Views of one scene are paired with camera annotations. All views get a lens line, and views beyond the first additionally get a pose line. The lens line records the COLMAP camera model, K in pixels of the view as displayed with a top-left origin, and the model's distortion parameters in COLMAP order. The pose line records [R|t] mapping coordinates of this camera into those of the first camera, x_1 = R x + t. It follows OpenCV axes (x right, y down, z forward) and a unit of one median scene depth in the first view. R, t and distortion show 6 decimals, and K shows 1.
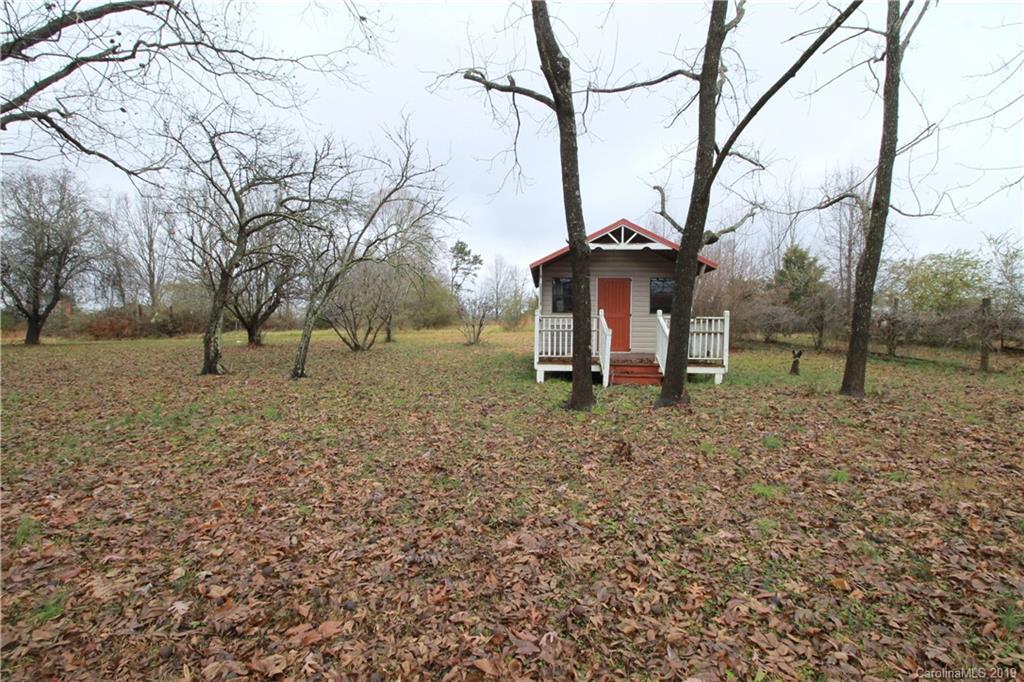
lens RADIAL K [[484.9, 0, 512.0], [0, 484.9, 341.0], [0, 0, 1]] dist [0.014785, -0.000267]
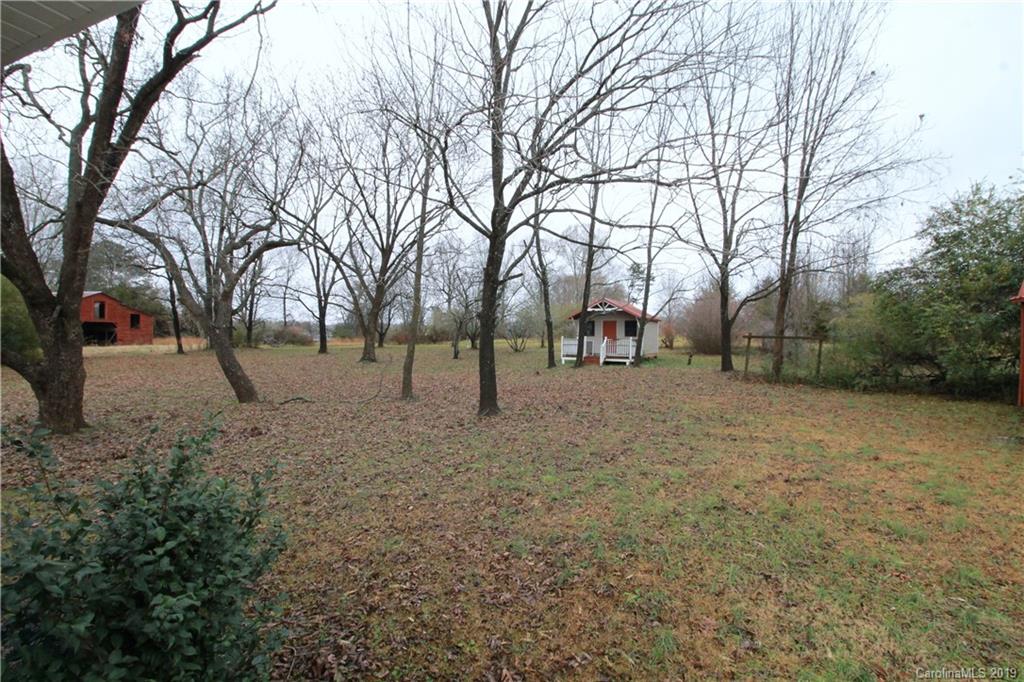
lens RADIAL K [[484.9, 0, 512.0], [0, 484.9, 341.0], [0, 0, 1]] dist [0.014785, -0.000267]
pose [[0.909227, 0.004785, -0.416273, 0.742703], [-0.009175, 0.999921, -0.008547, -0.011891], [0.416199, 0.011590, 0.909200, -1.247967]]
